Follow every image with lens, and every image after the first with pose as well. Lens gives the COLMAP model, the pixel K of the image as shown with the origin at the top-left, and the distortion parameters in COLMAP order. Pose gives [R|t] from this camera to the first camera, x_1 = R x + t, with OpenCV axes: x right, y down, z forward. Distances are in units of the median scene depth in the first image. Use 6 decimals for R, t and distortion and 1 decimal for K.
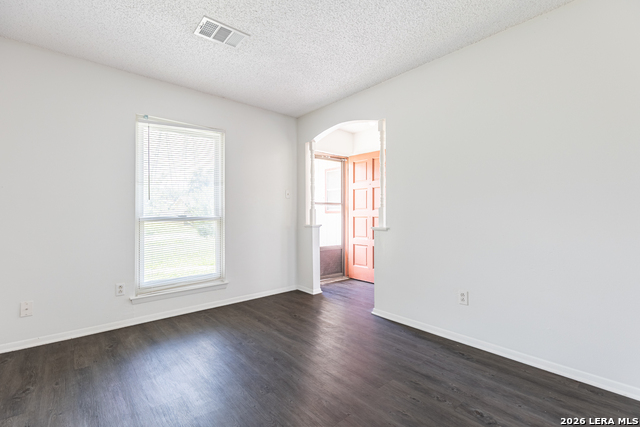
lens RADIAL K [[293.5, 0, 322.0], [0, 293.5, 216.0], [0, 0, 1]] dist [0.000746, 0.000715]
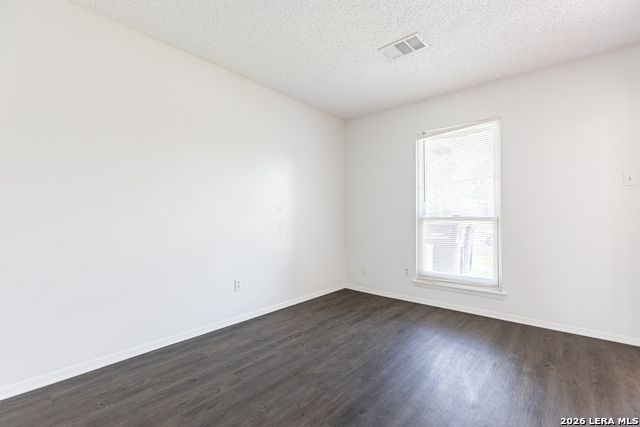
lens RADIAL K [[293.5, 0, 321.9], [0, 293.5, 212.9], [0, 0, 1]] dist [0.000746, 0.000715]
pose [[0.111516, -0.001118, -0.993762, 0.506616], [0.007459, 0.999972, -0.000288, -0.013164], [0.993735, -0.007380, 0.111521, 0.414561]]
